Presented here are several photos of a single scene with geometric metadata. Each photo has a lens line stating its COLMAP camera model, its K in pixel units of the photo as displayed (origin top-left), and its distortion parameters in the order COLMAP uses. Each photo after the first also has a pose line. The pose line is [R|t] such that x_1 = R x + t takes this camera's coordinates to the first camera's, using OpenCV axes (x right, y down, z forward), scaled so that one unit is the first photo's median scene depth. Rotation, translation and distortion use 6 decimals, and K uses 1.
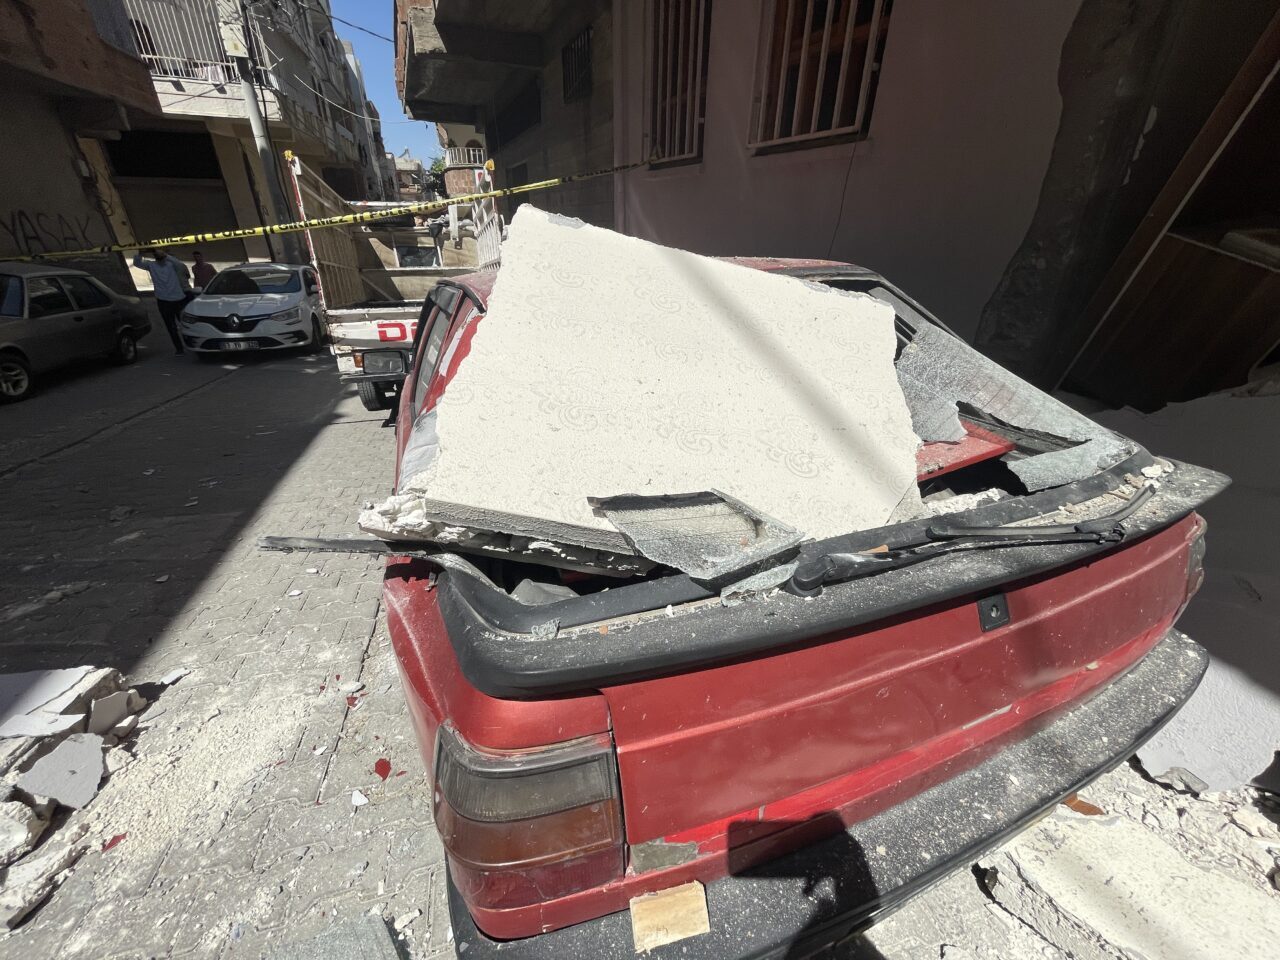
lens RADIAL K [[524.3, 0, 640.0], [0, 524.3, 480.0], [0, 0, 1]] dist [-0.000798, 0.001290]
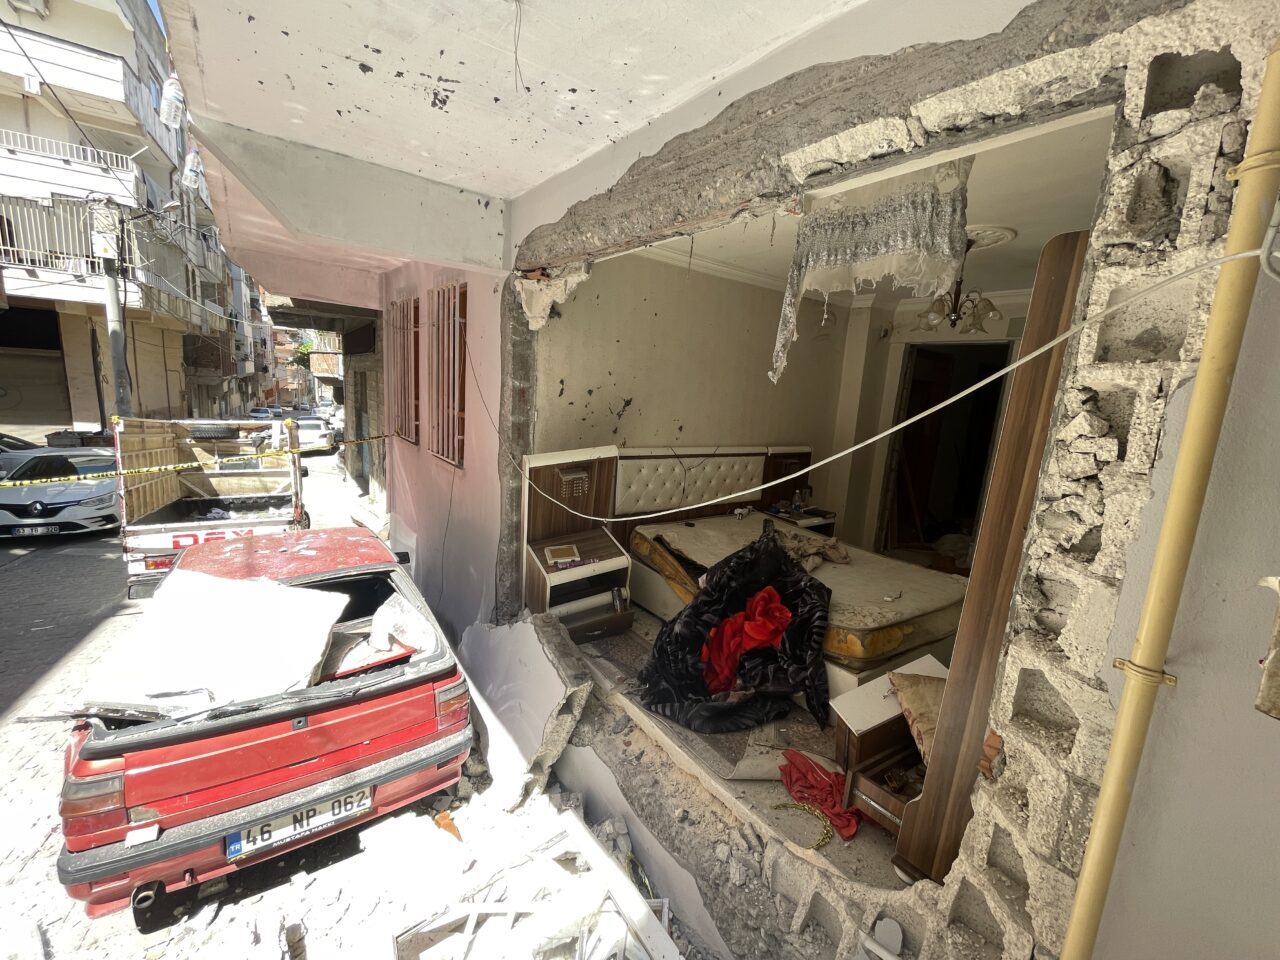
lens RADIAL K [[524.3, 0, 640.0], [0, 524.3, 480.0], [0, 0, 1]] dist [-0.000798, 0.001290]
pose [[0.977007, 0.013391, 0.212786, 0.211638], [0.045465, 0.961984, -0.269295, -0.022373], [-0.208303, 0.272777, 0.939256, -0.294271]]
